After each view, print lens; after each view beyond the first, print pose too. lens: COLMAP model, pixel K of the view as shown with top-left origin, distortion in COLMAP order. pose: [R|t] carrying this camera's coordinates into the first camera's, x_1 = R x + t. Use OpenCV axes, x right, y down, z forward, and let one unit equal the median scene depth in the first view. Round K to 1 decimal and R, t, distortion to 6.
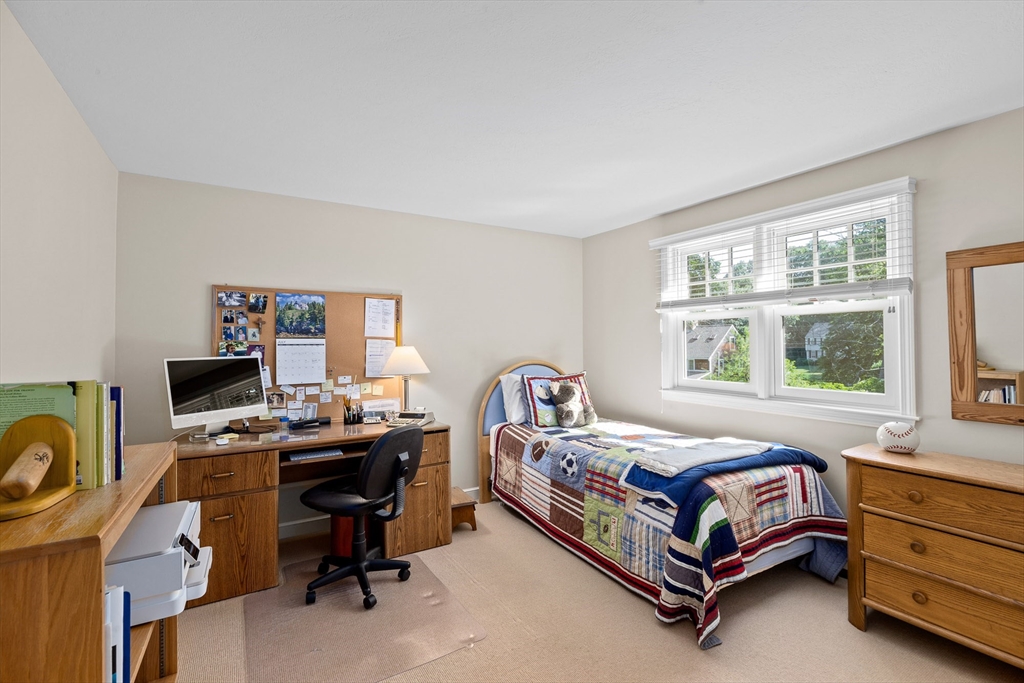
lens RADIAL K [[464.1, 0, 507.9], [0, 464.1, 338.0], [0, 0, 1]] dist [-0.006063, 0.002863]
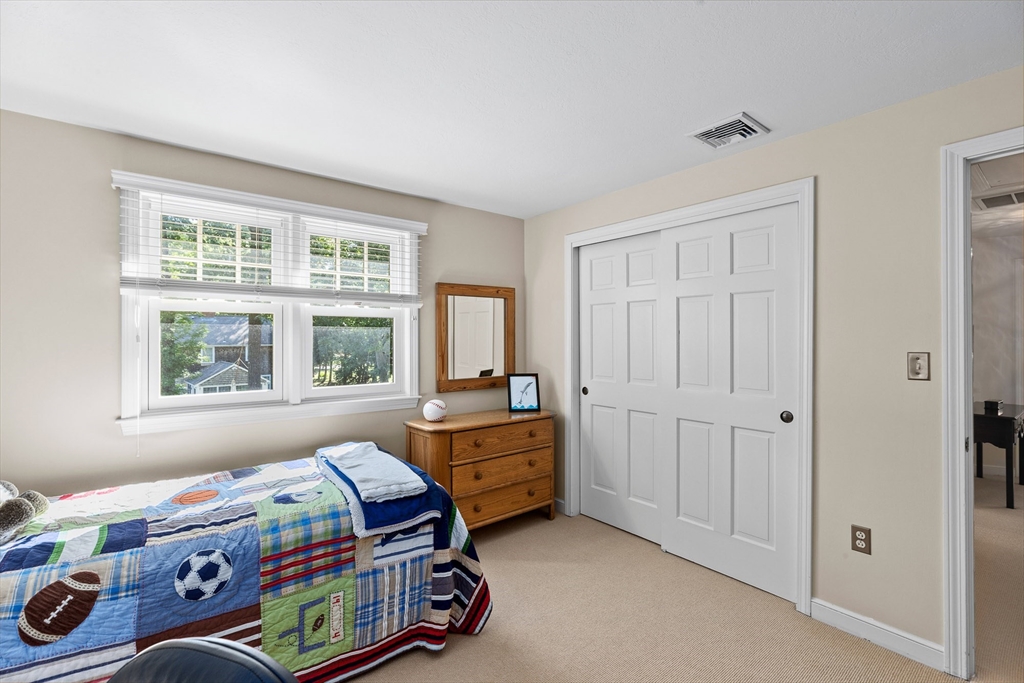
lens RADIAL K [[464.1, 0, 507.3], [0, 464.1, 340.8], [0, 0, 1]] dist [-0.006063, 0.002863]
pose [[-0.132158, 0.003628, 0.991222, -0.480539], [-0.008578, 0.999952, -0.004804, 0.007356], [-0.991191, -0.009138, -0.132121, 0.816503]]
